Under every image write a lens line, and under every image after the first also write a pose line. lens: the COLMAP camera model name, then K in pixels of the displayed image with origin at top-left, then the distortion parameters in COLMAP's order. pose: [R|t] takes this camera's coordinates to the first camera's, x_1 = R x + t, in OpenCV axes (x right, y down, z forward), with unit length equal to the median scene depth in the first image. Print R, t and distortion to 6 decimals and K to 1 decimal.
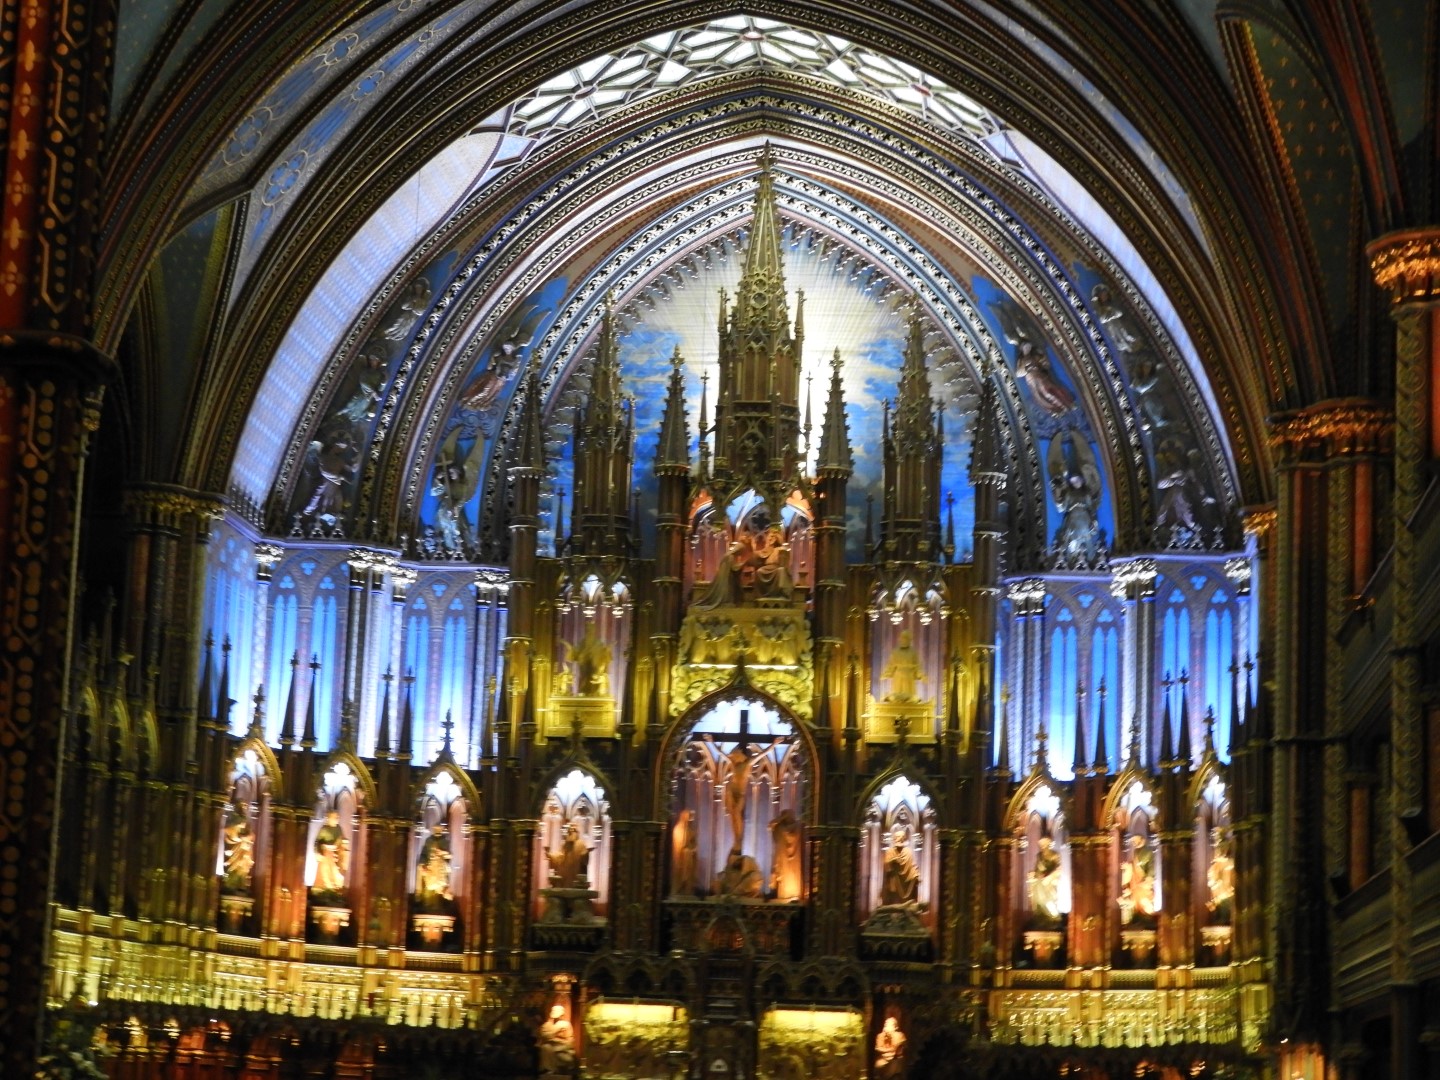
lens RADIAL K [[2914.3, 0, 702.0], [0, 2914.3, 536.9], [0, 0, 1]] dist [-0.066596, 0.365353]
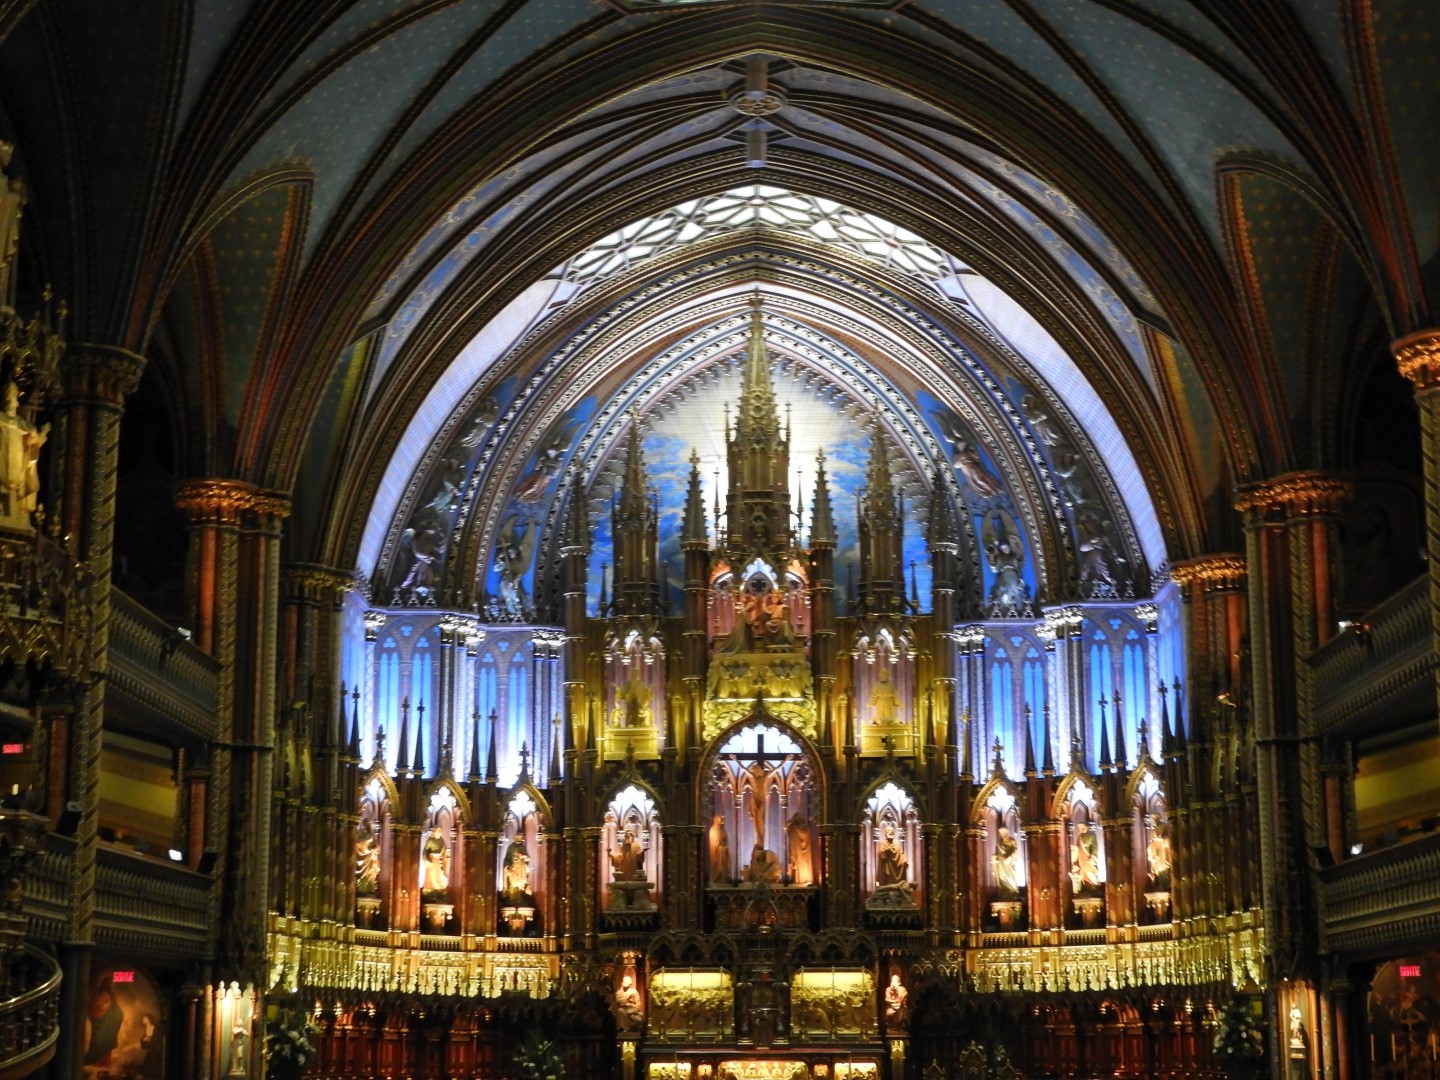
lens RADIAL K [[2204.0, 0, 720.0], [0, 2204.0, 540.0], [0, 0, 1]] dist [0.007209, -0.044262]
pose [[0.993932, -0.020362, 0.108091, -0.105373], [0.024016, 0.999179, -0.032617, 0.006050], [-0.107338, 0.035015, 0.993606, 0.050506]]
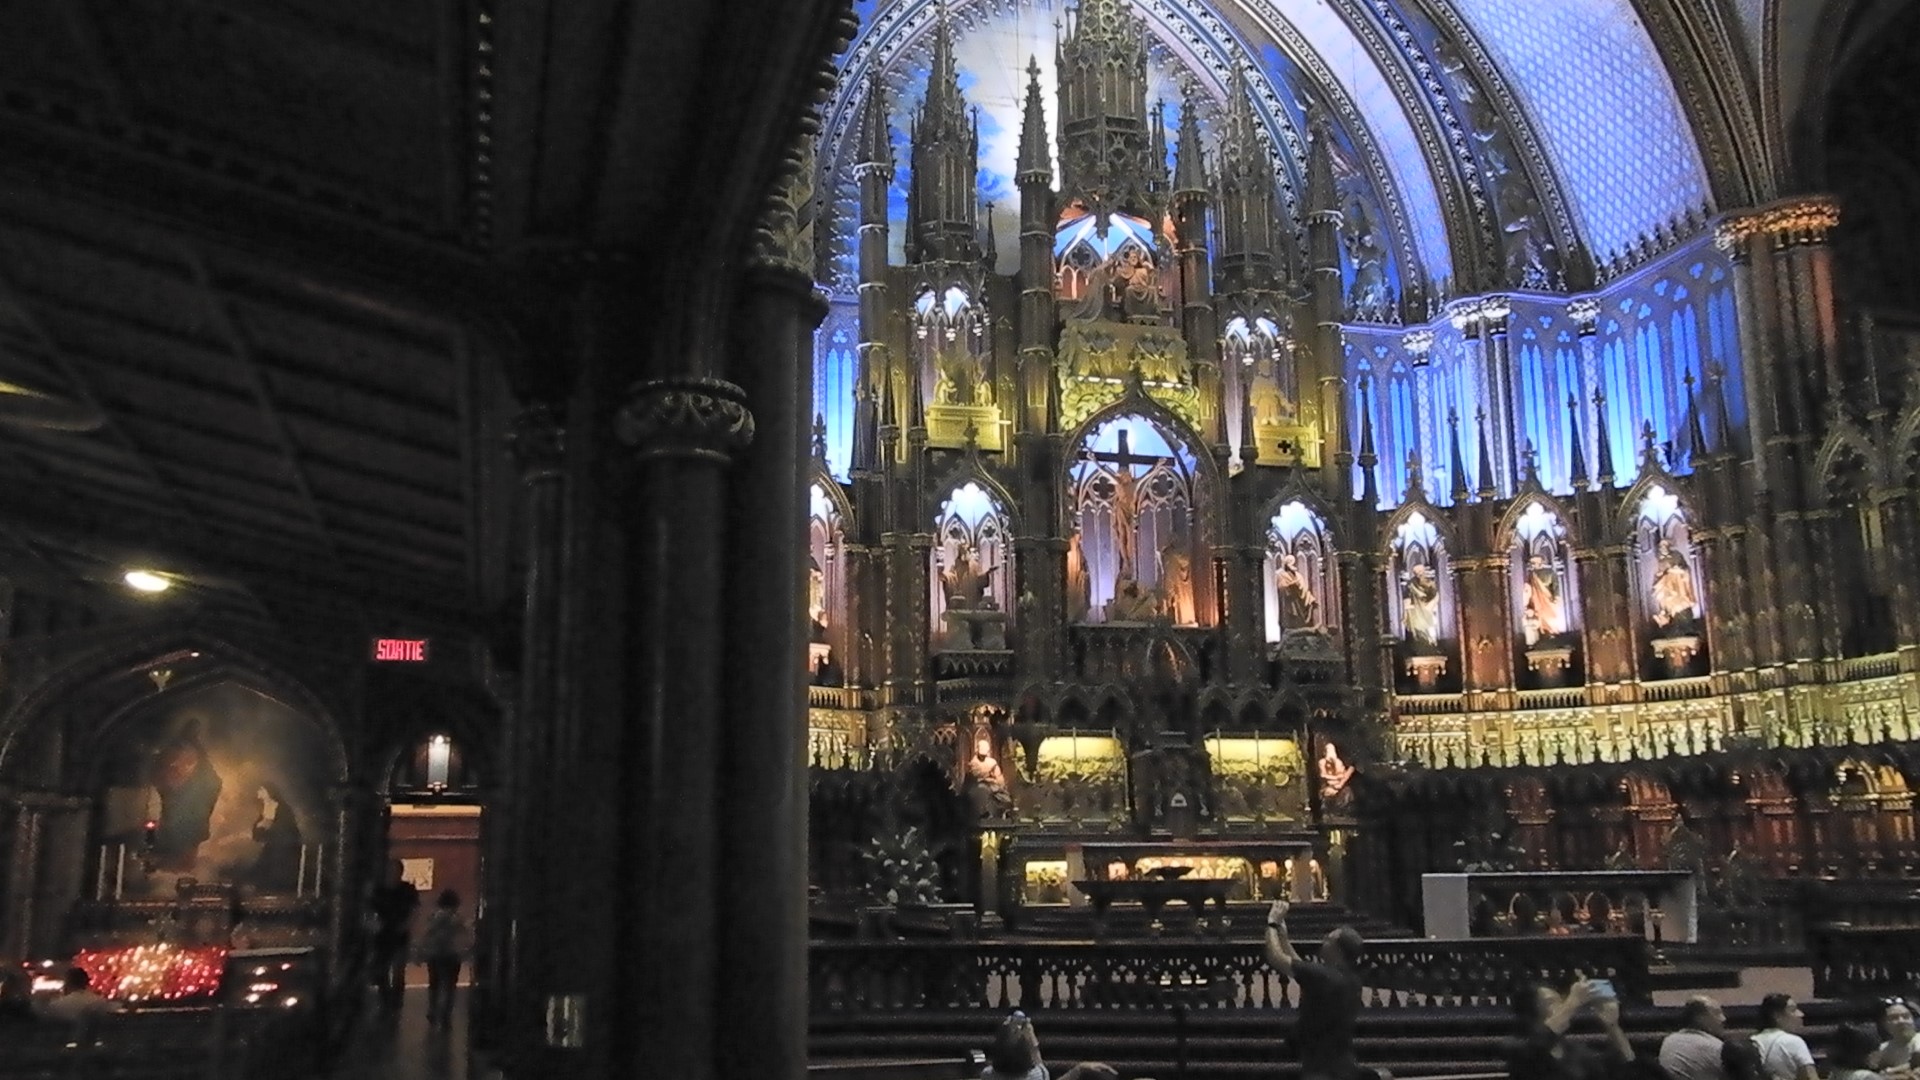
lens RADIAL K [[1622.7, 0, 960.0], [0, 1622.7, 540.0], [0, 0, 1]] dist [0.007849, -0.011372]
pose [[0.921681, 0.027852, 0.386949, -0.240557], [-0.023880, 0.999601, -0.015069, 0.105527], [-0.387214, 0.004648, 0.921978, 0.537648]]
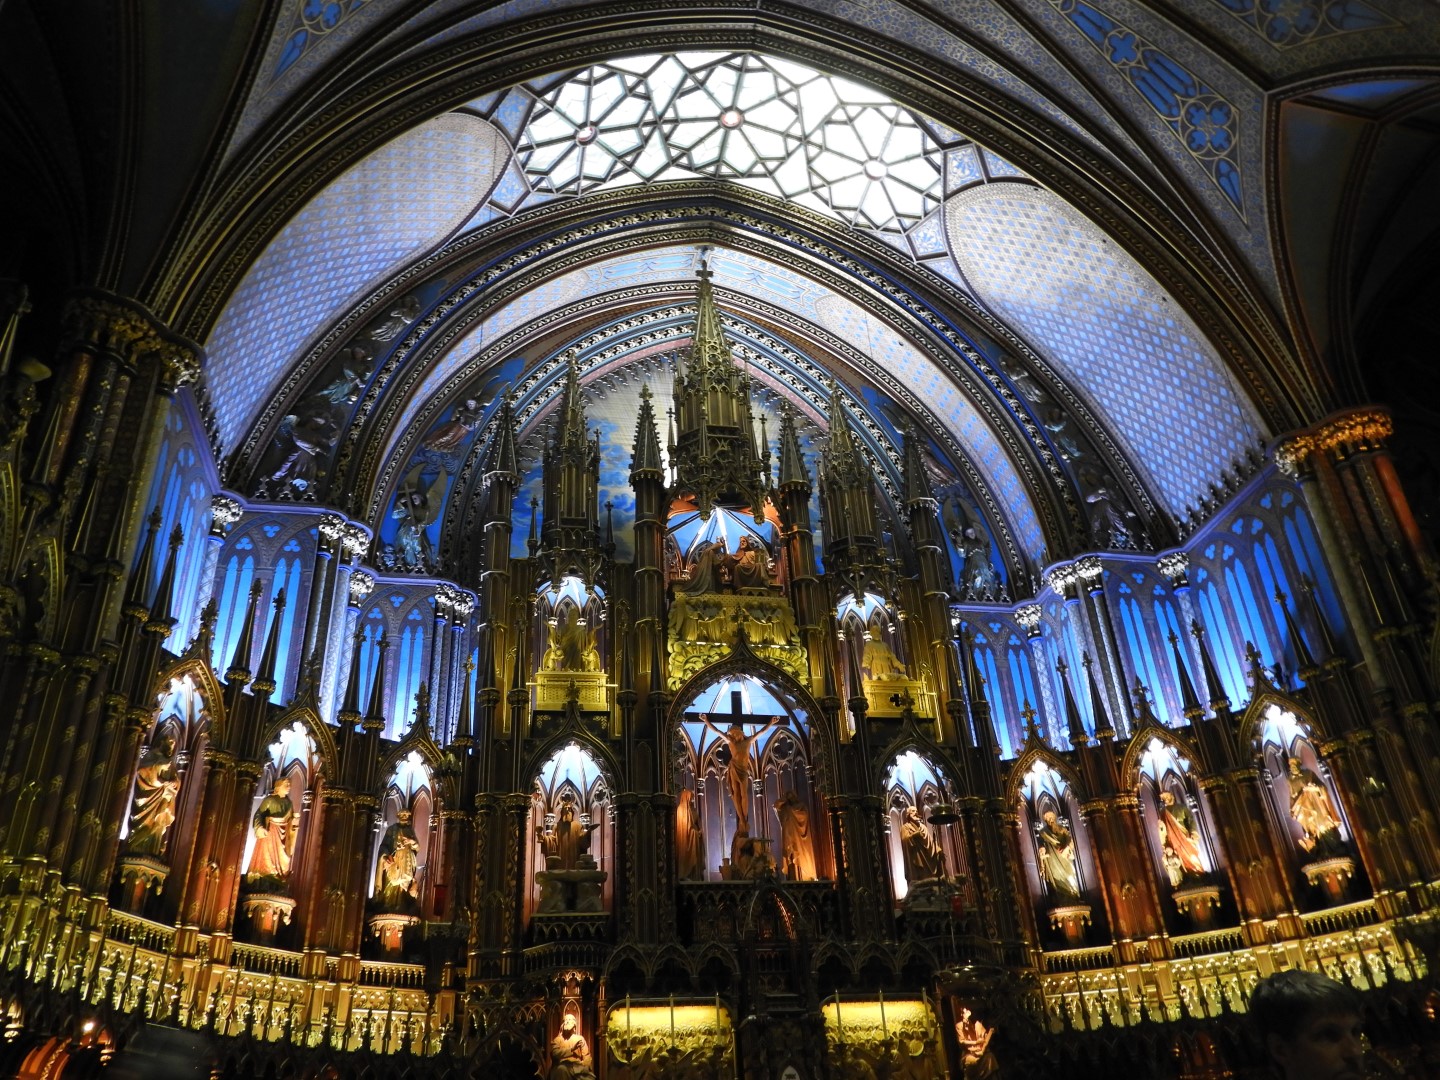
lens RADIAL K [[1132.1, 0, 720.0], [0, 1132.1, 540.0], [0, 0, 1]] dist [0.009442, -0.009791]
pose [[0.946834, 0.083030, 0.310824, -0.114500], [0.030244, 0.938874, -0.342929, 0.143311], [-0.320298, 0.334098, 0.886447, 0.652184]]
